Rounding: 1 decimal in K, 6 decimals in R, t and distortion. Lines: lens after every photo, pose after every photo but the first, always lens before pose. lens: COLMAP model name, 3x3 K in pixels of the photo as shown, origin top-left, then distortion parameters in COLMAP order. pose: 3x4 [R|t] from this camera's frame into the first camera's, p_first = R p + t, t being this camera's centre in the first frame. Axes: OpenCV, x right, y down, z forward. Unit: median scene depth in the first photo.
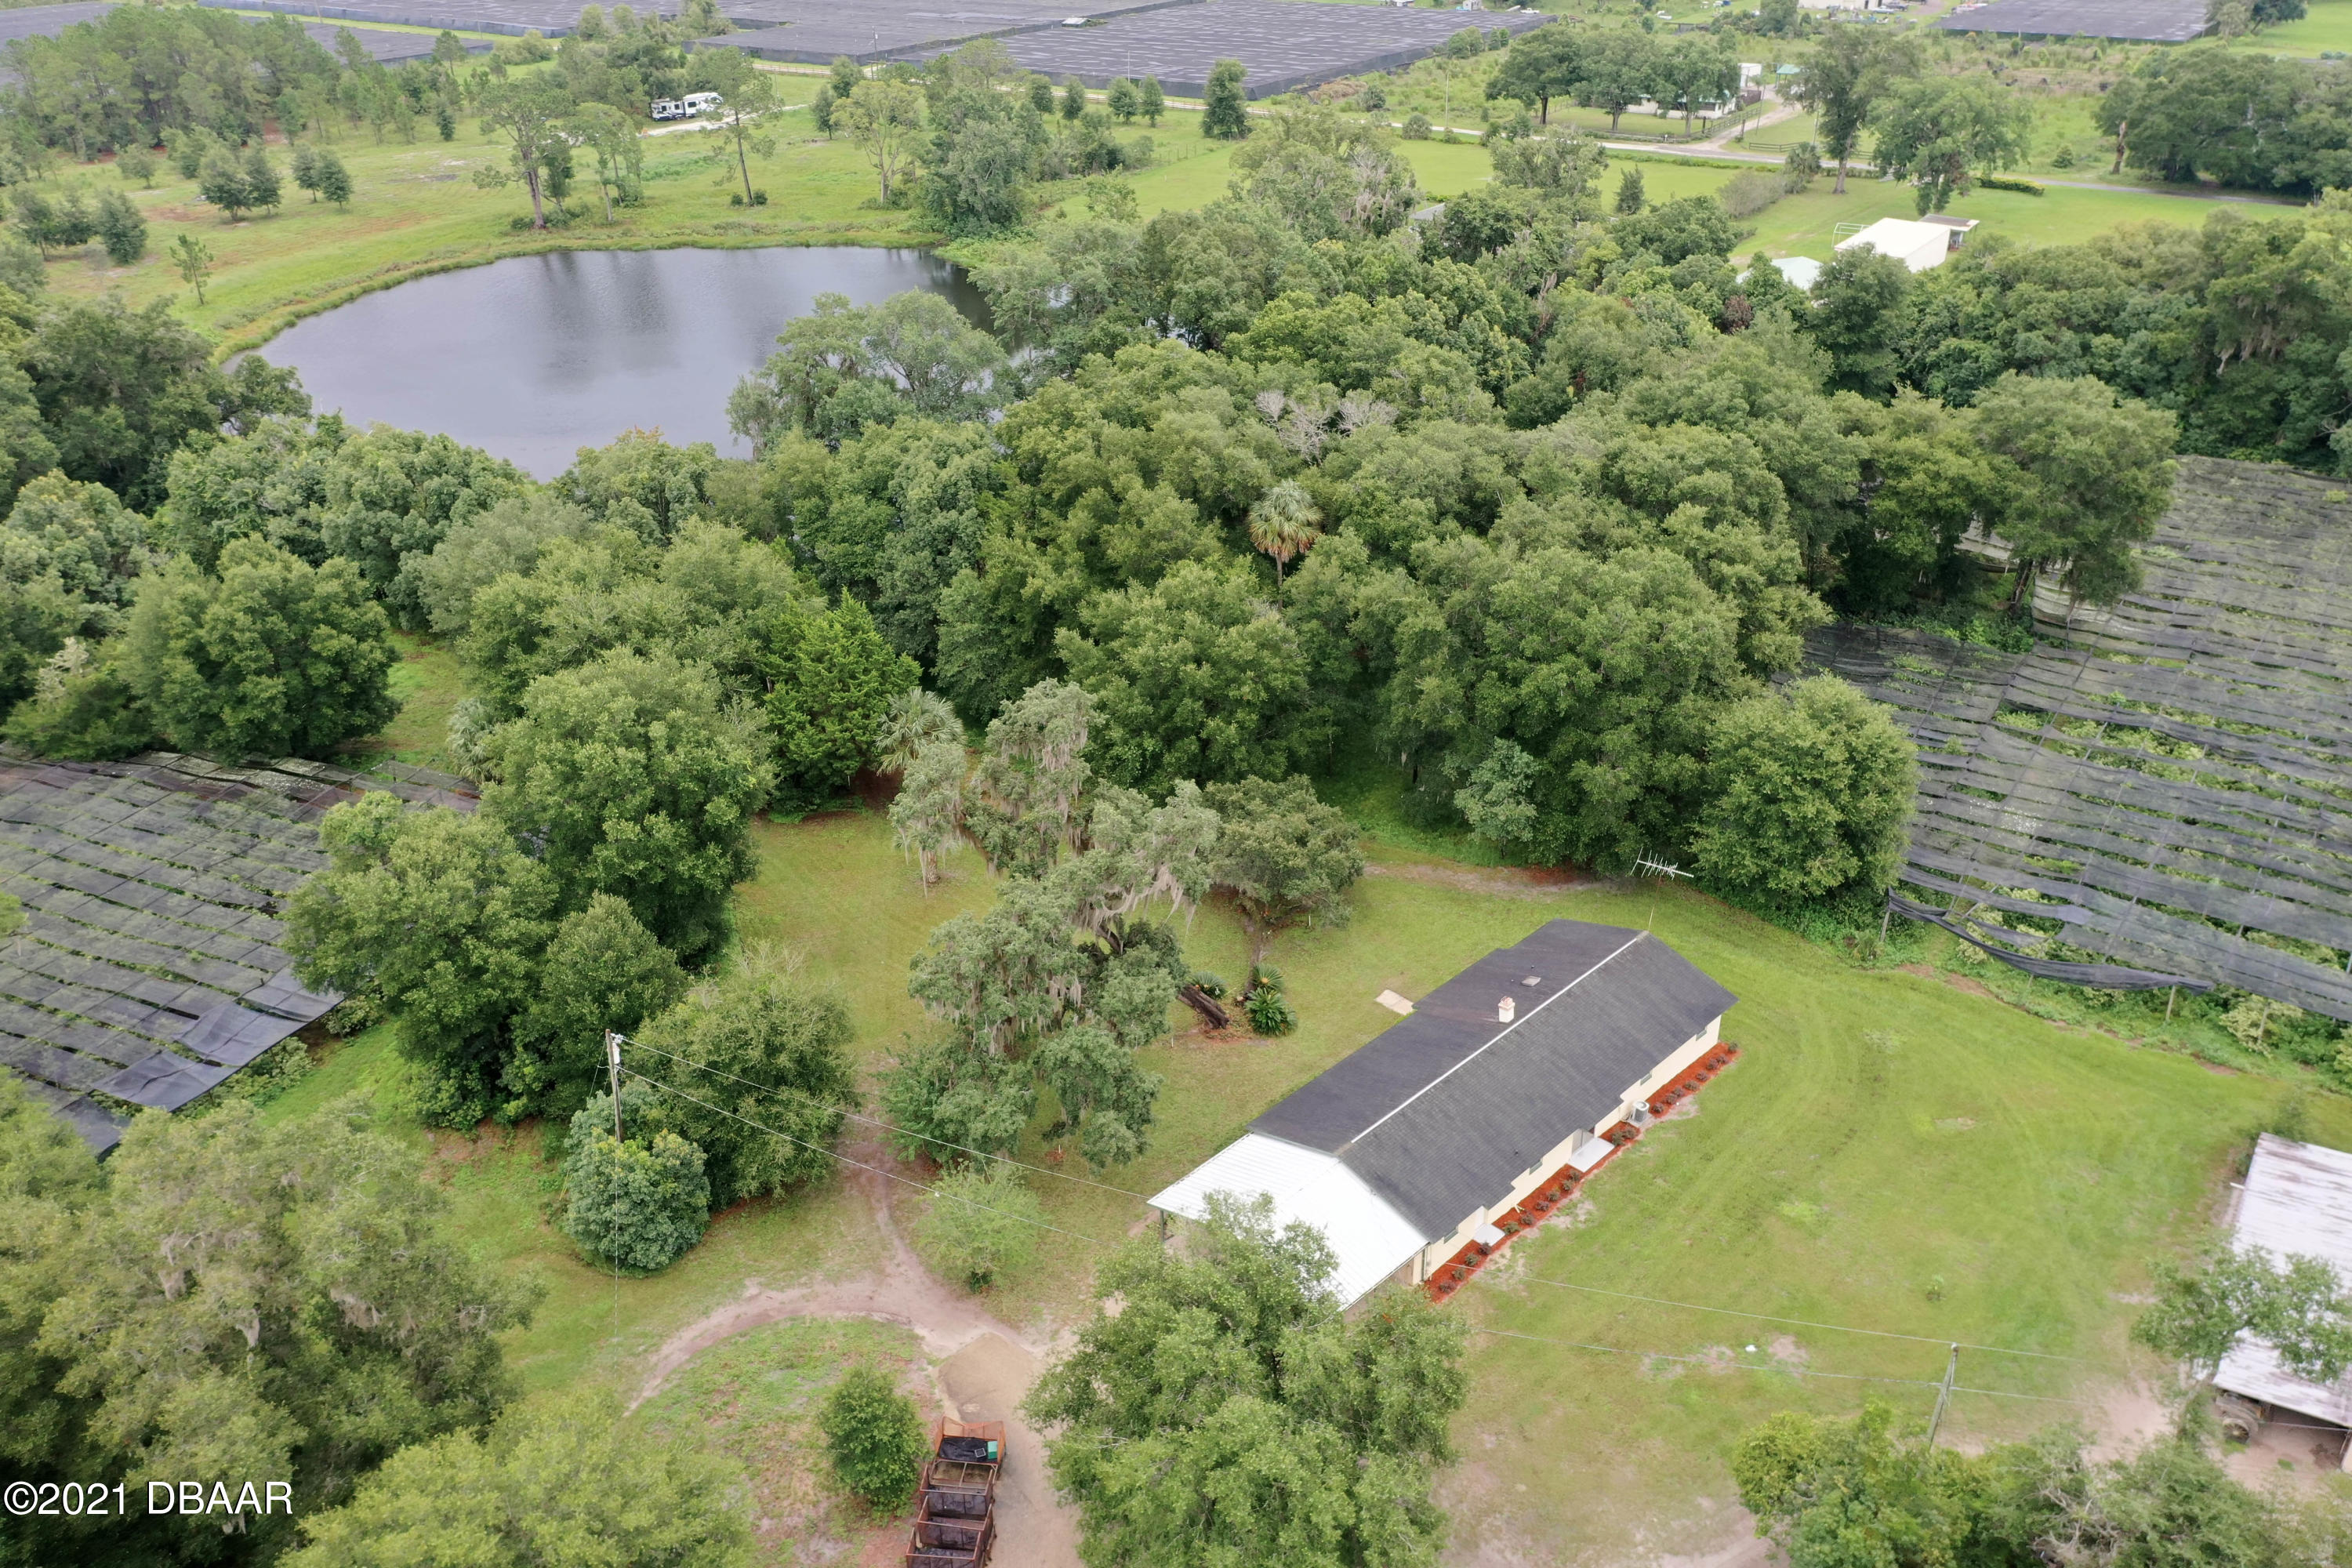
lens RADIAL K [[1861.2, 0, 1174.3], [0, 1861.2, 777.0], [0, 0, 1]] dist [0.004948, 0.004043]
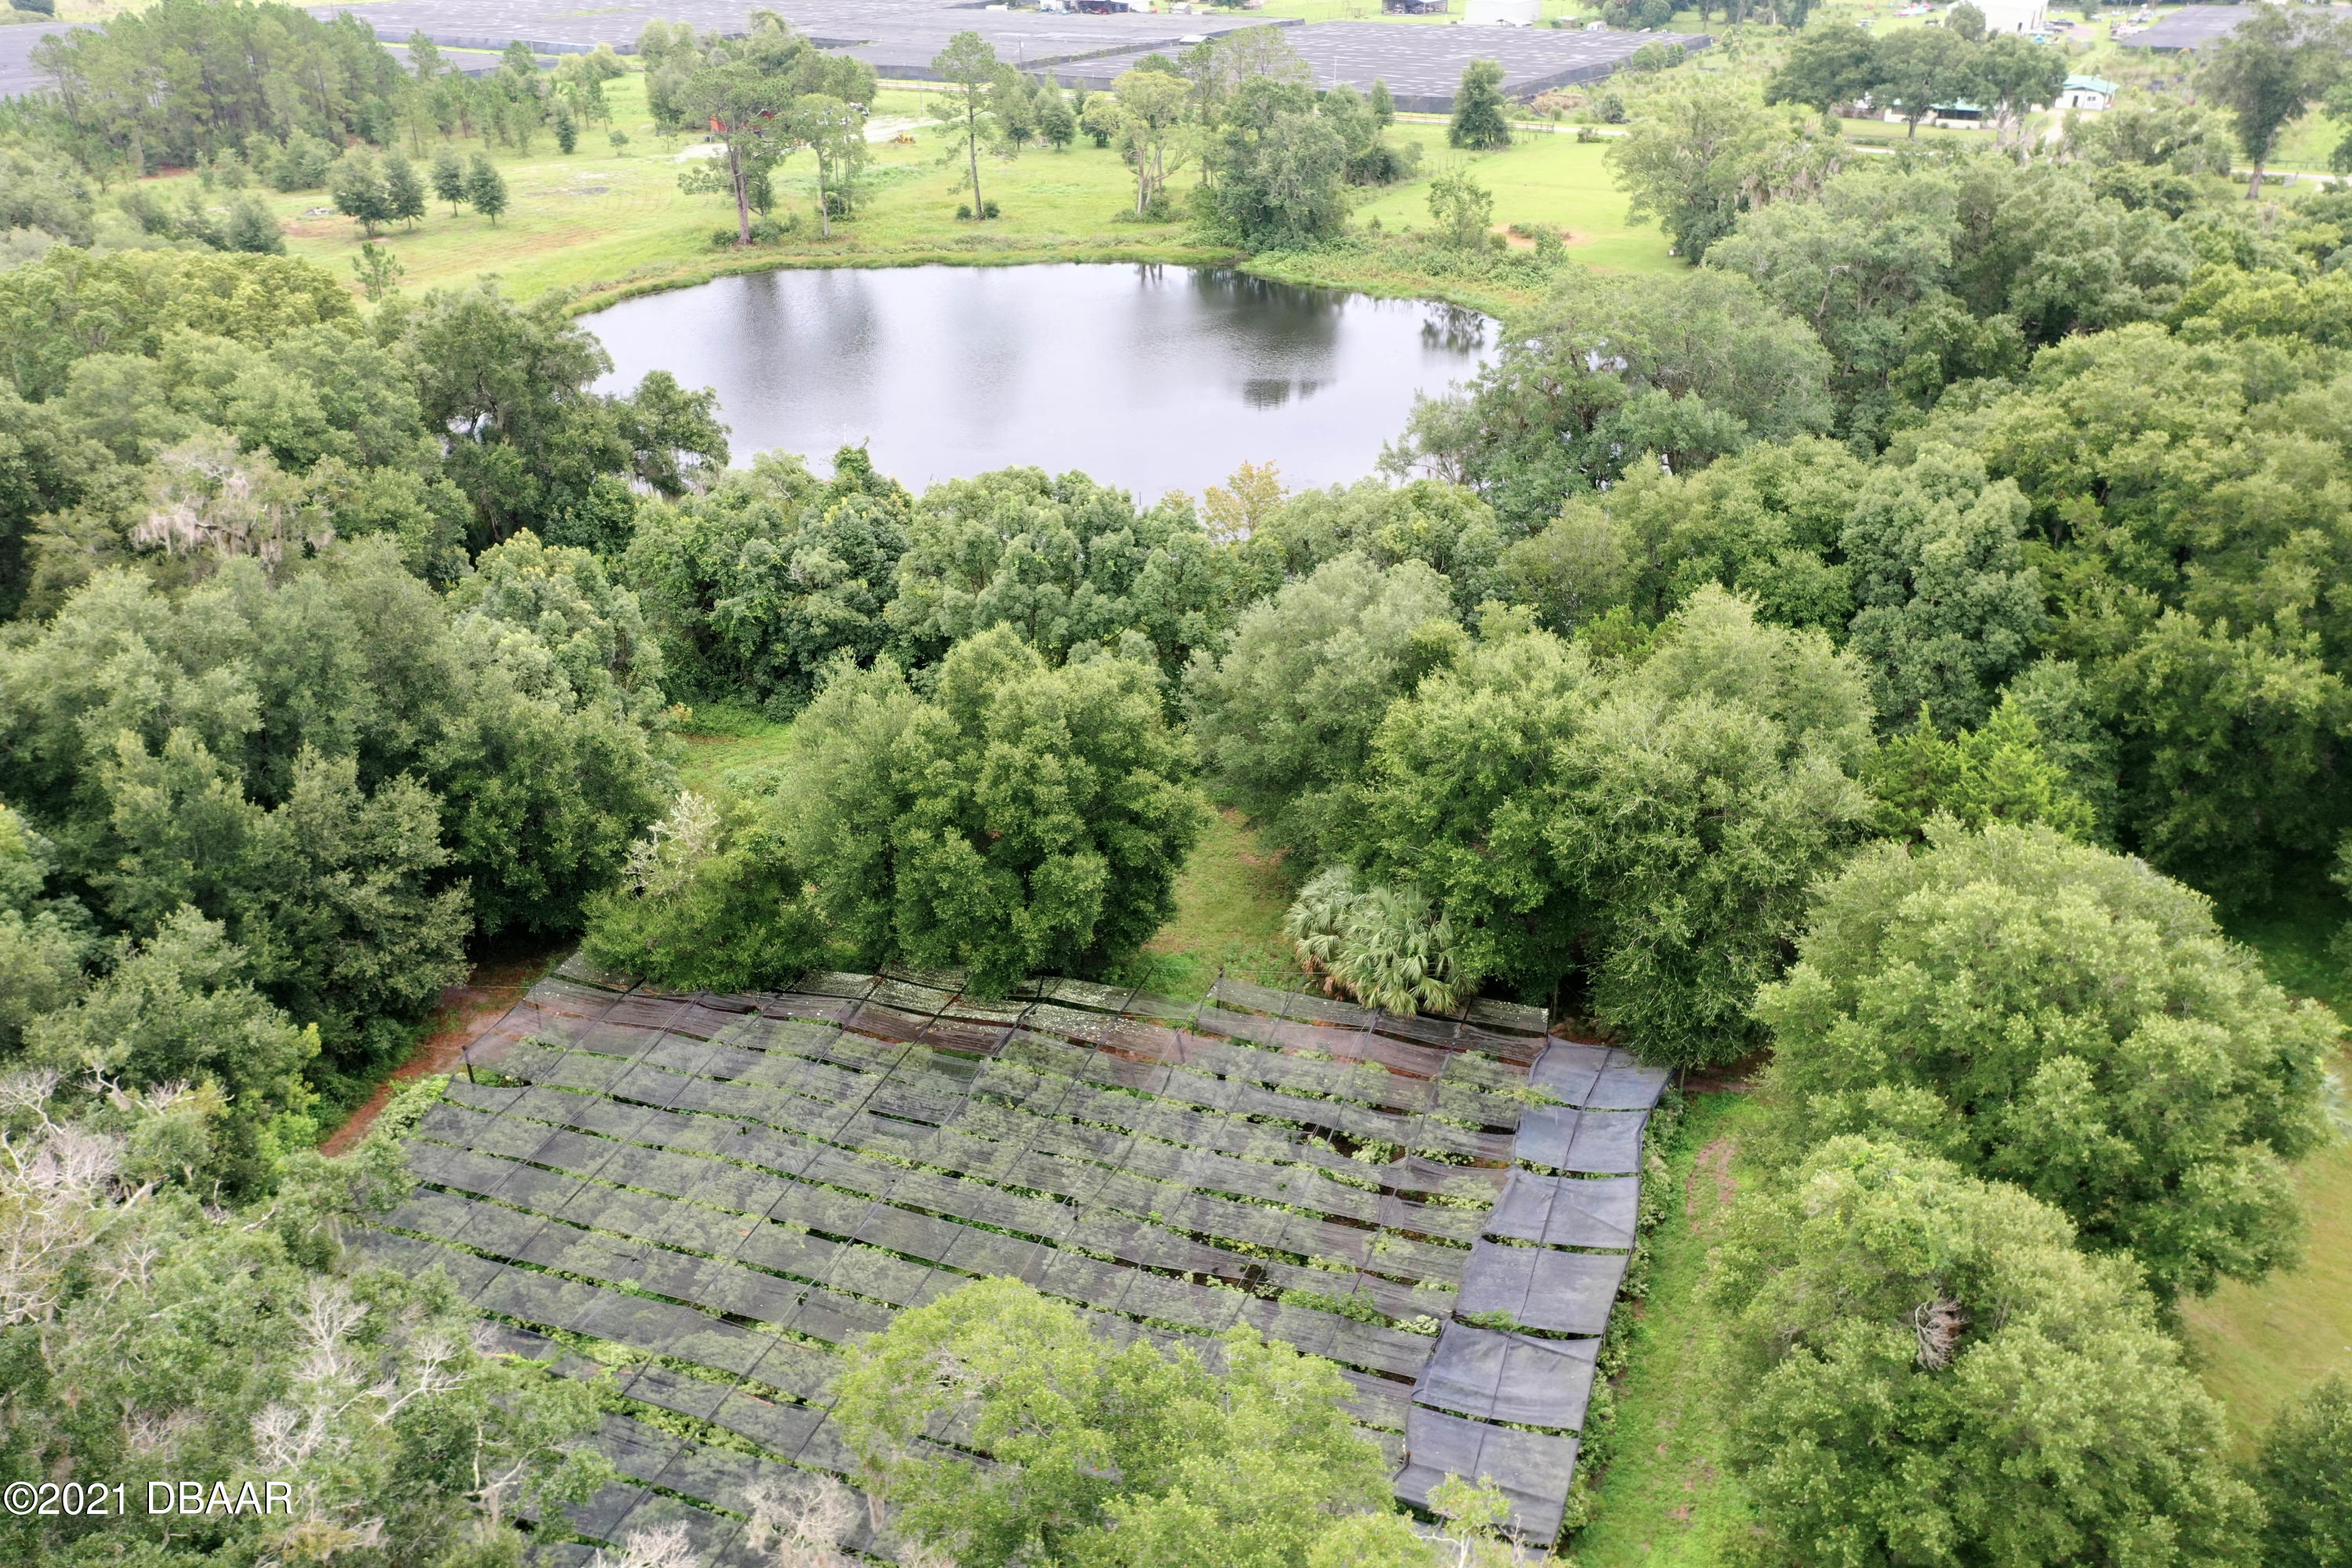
lens RADIAL K [[1861.2, 0, 1174.3], [0, 1861.2, 777.0], [0, 0, 1]] dist [0.004948, 0.004043]
pose [[0.997975, -0.019825, 0.060441, -0.412582], [0.021712, 0.999292, -0.030729, -0.050456], [-0.059789, 0.031979, 0.997699, 0.324733]]
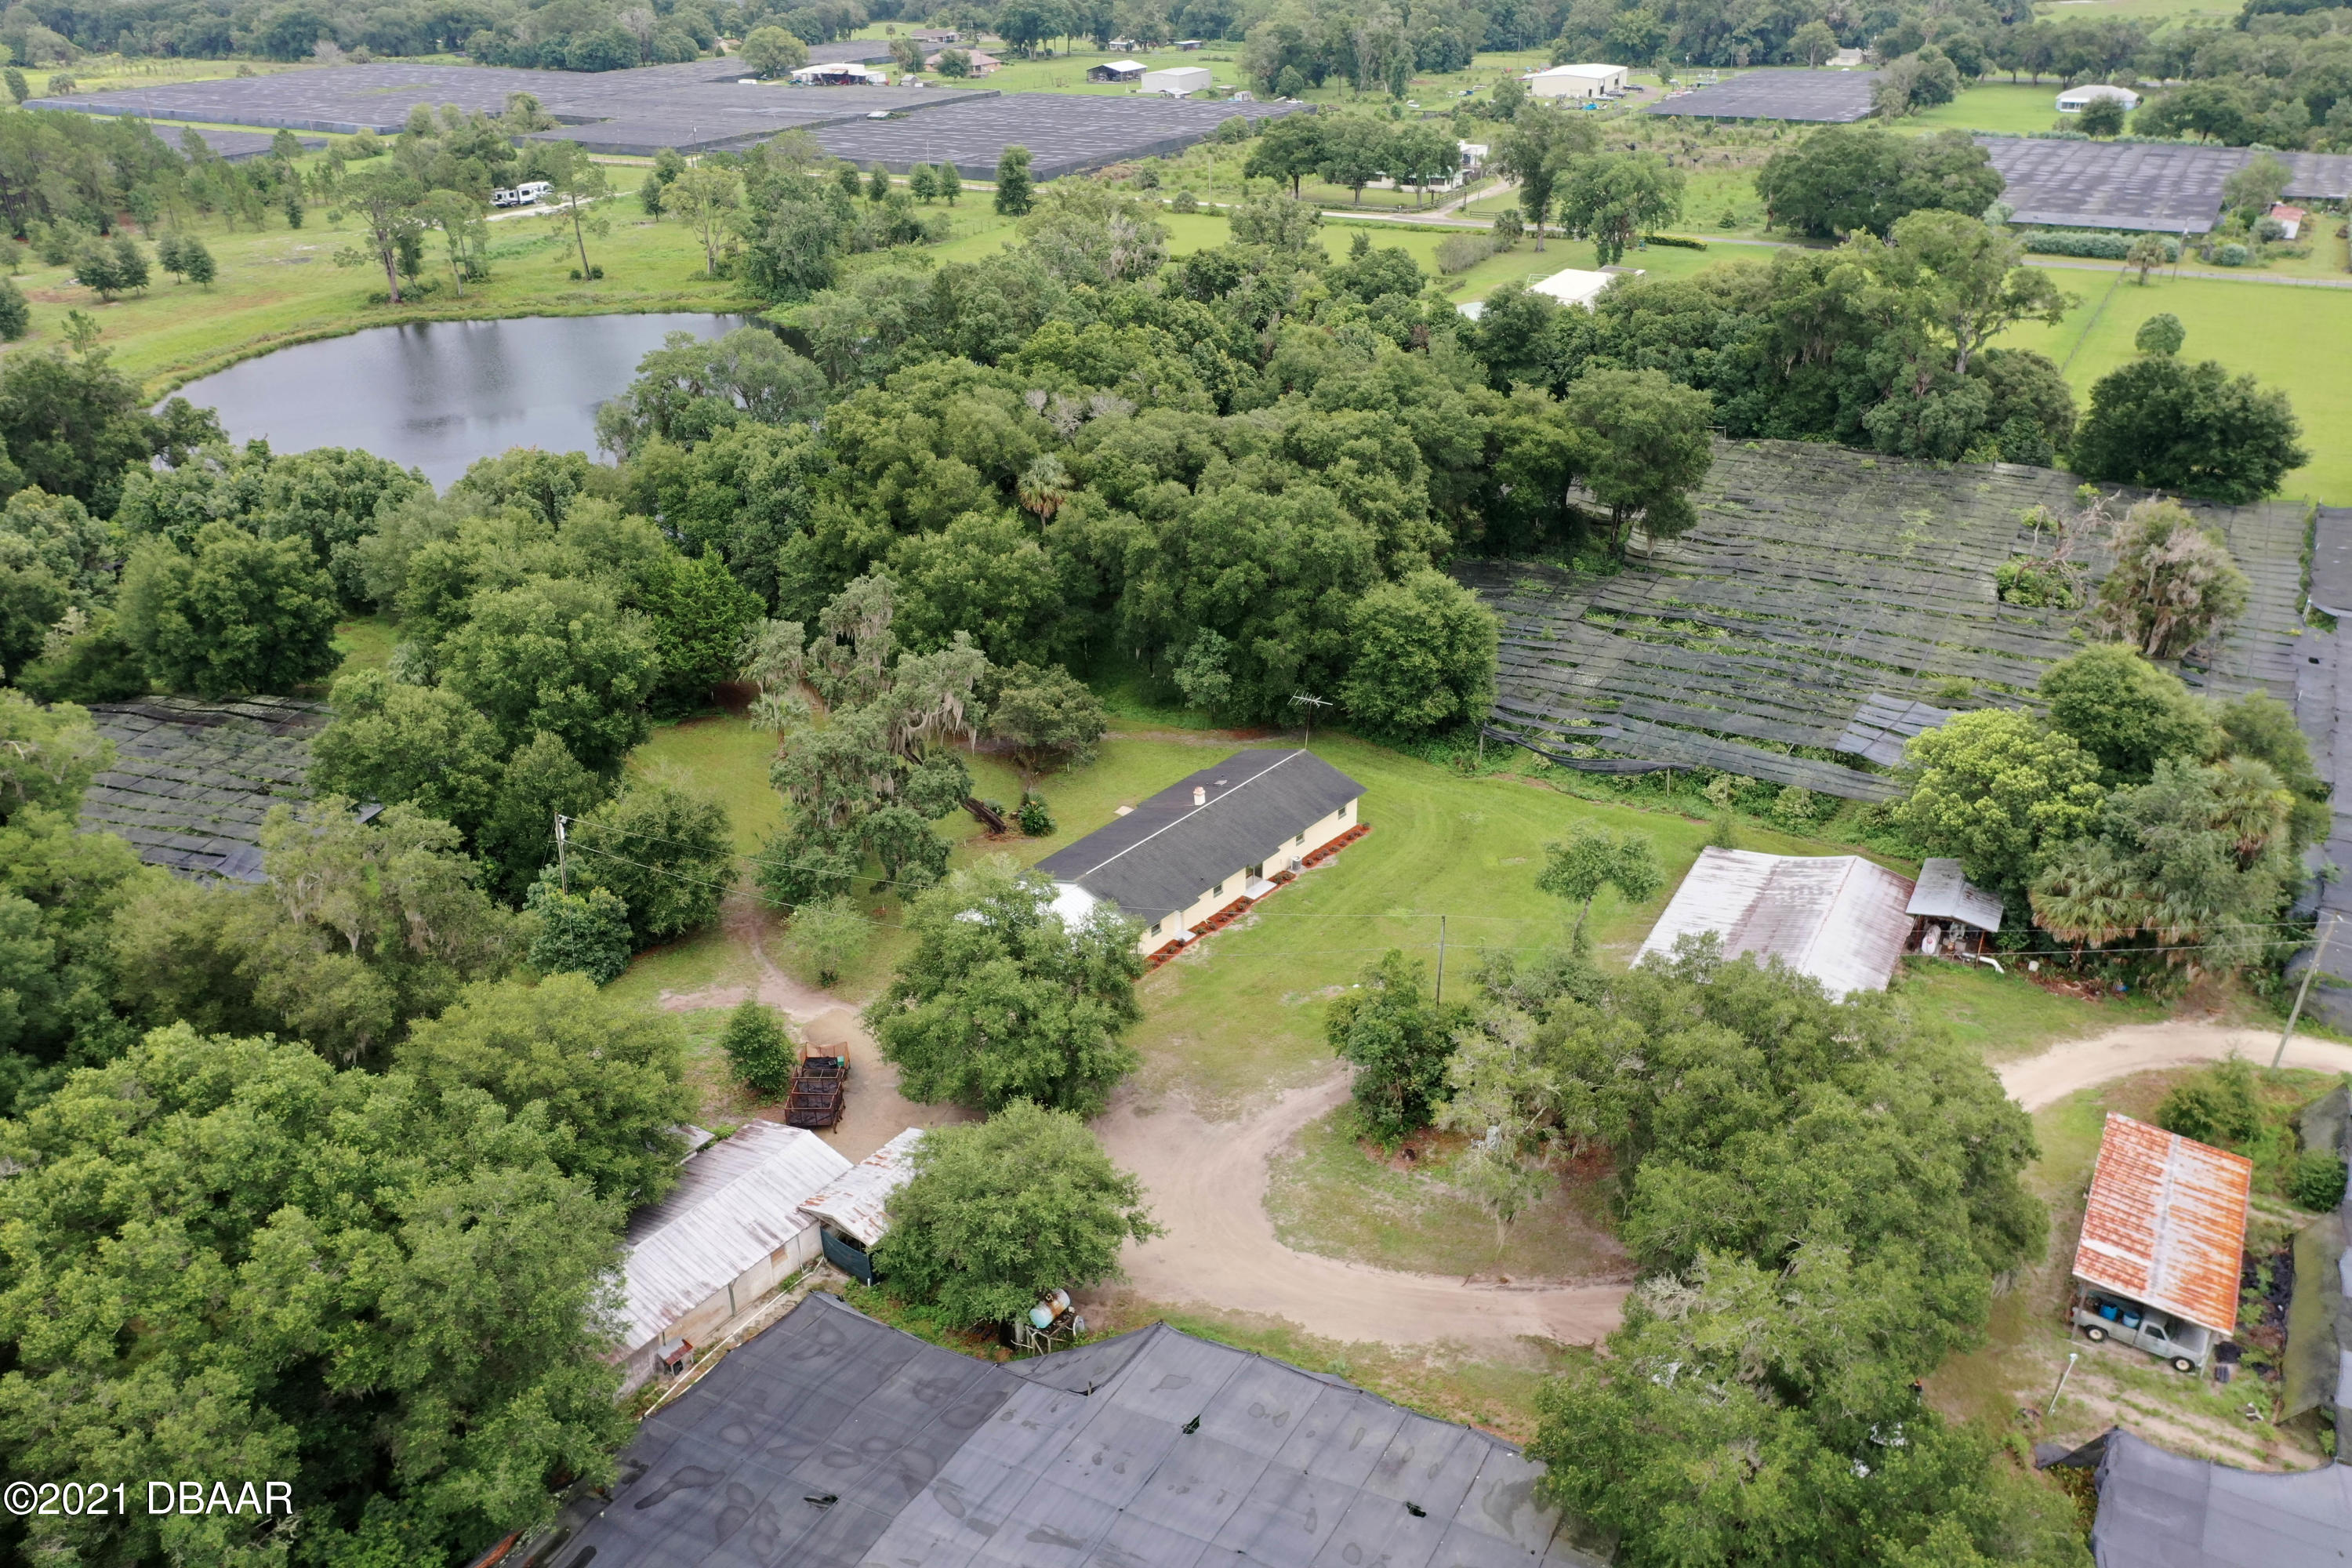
lens RADIAL K [[1861.2, 0, 1174.3], [0, 1861.2, 777.0], [0, 0, 1]] dist [0.004948, 0.004043]
pose [[0.995318, -0.041559, 0.087263, 0.024042], [0.045309, 0.998113, -0.041438, 0.109283], [-0.085376, 0.045198, 0.995323, -0.261881]]
